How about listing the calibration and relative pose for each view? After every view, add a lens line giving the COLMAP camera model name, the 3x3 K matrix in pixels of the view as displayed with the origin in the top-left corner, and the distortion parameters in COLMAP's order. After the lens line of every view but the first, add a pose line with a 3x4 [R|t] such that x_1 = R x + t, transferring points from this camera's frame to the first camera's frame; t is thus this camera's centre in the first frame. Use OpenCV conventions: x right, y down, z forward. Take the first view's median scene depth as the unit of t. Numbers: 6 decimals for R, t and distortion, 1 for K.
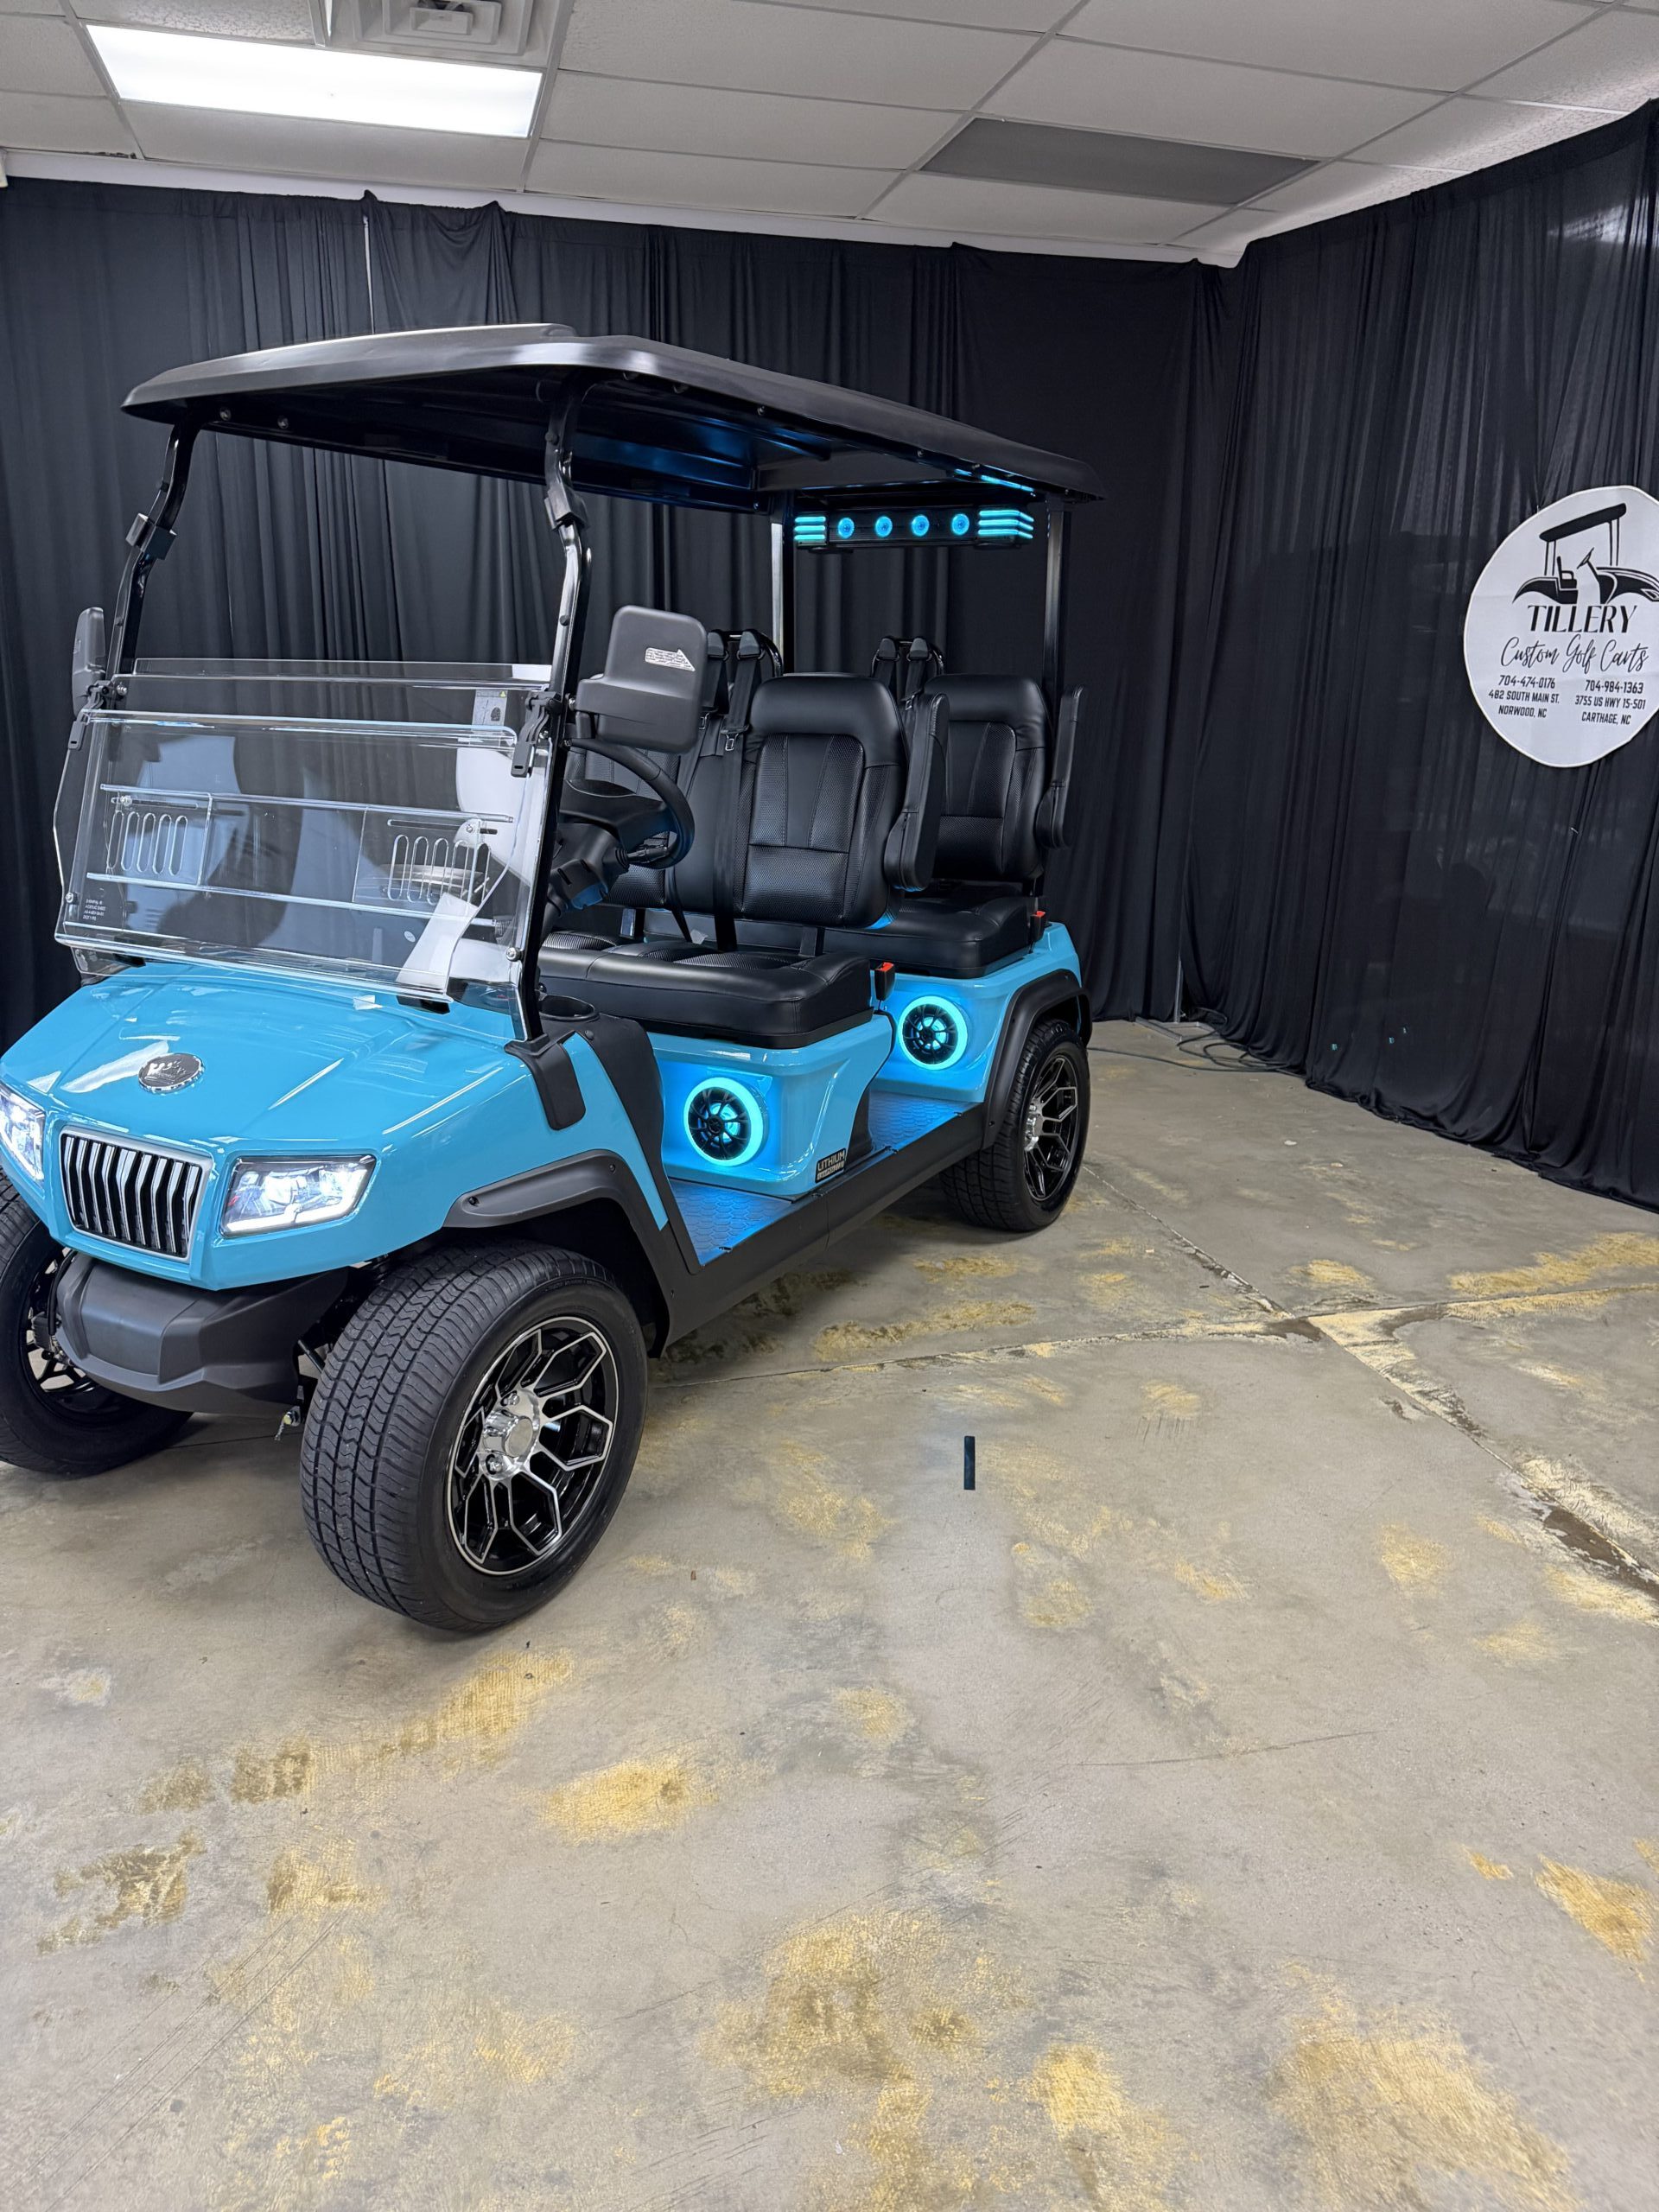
lens RADIAL K [[1537.2, 0, 829.5], [0, 1537.2, 1106.0], [0, 0, 1]] dist [0.081616, -0.123928]
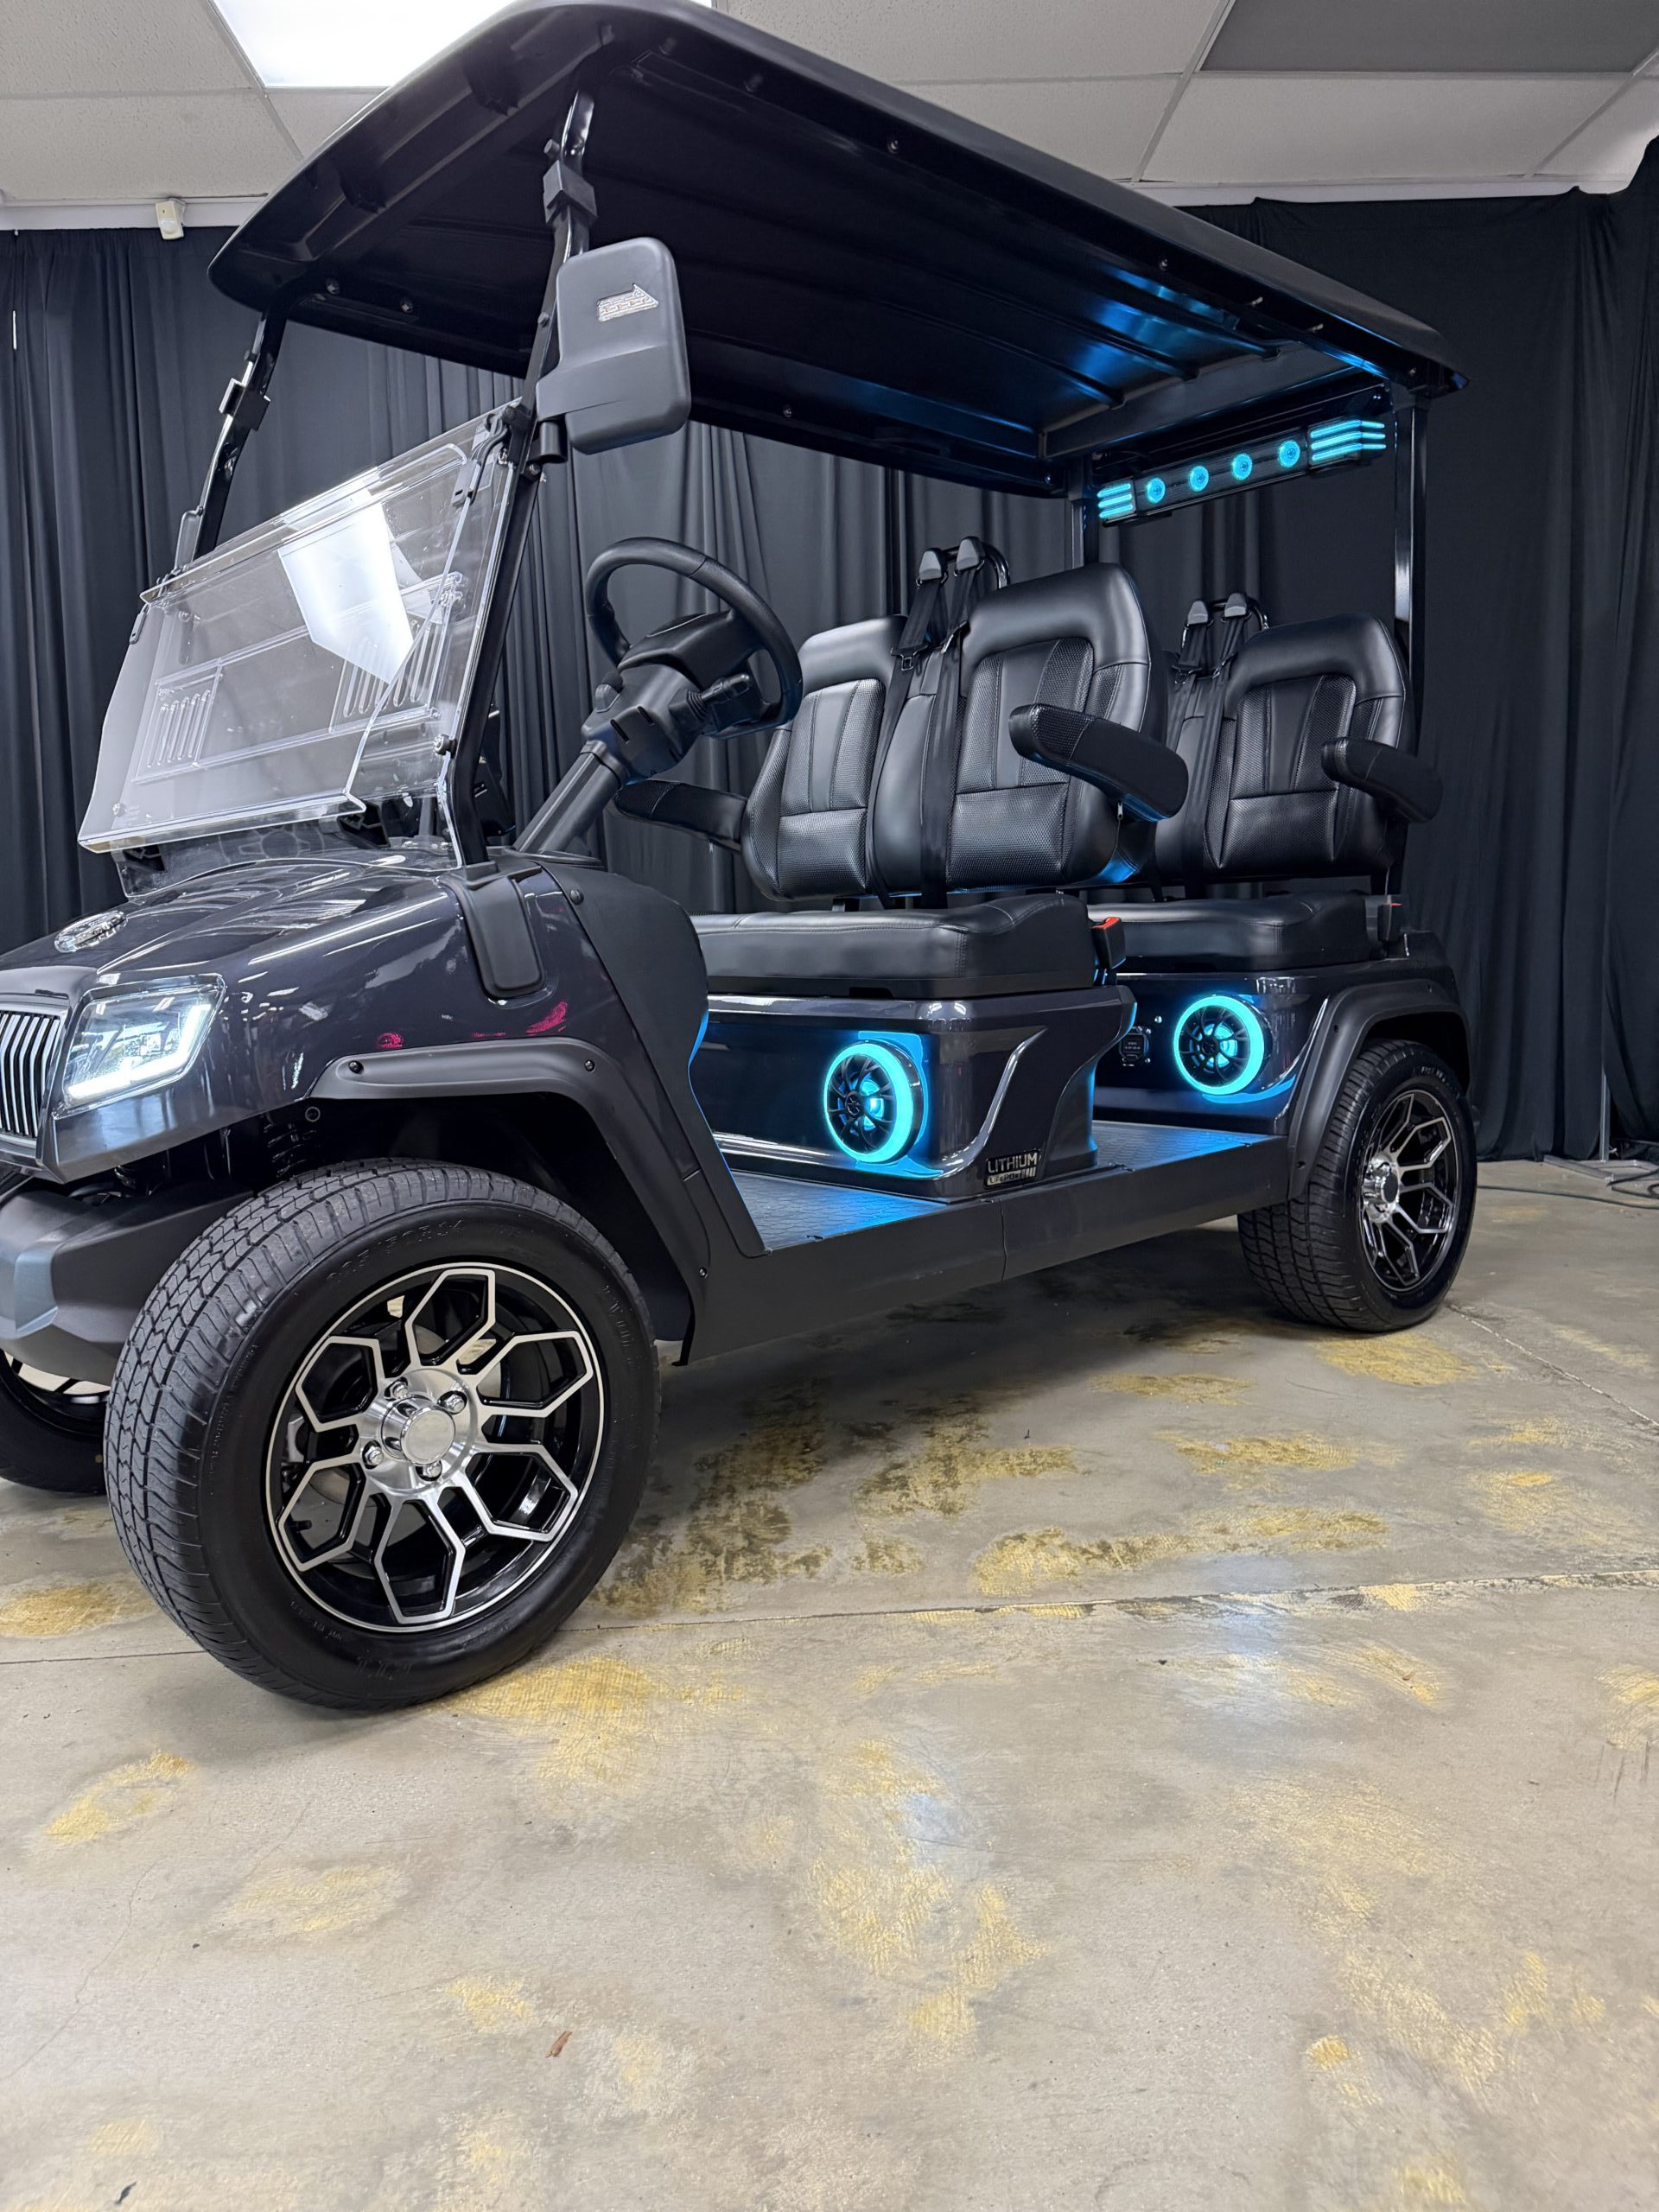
lens RADIAL K [[1571.9, 0, 835.6], [0, 1571.9, 1100.1], [0, 0, 1]] dist [0.002995, -0.007234]
pose [[0.975094, -0.014555, -0.221314, 0.077670], [-0.019987, 0.988018, -0.153039, 0.081878], [0.220890, 0.153651, 0.963119, 0.437825]]
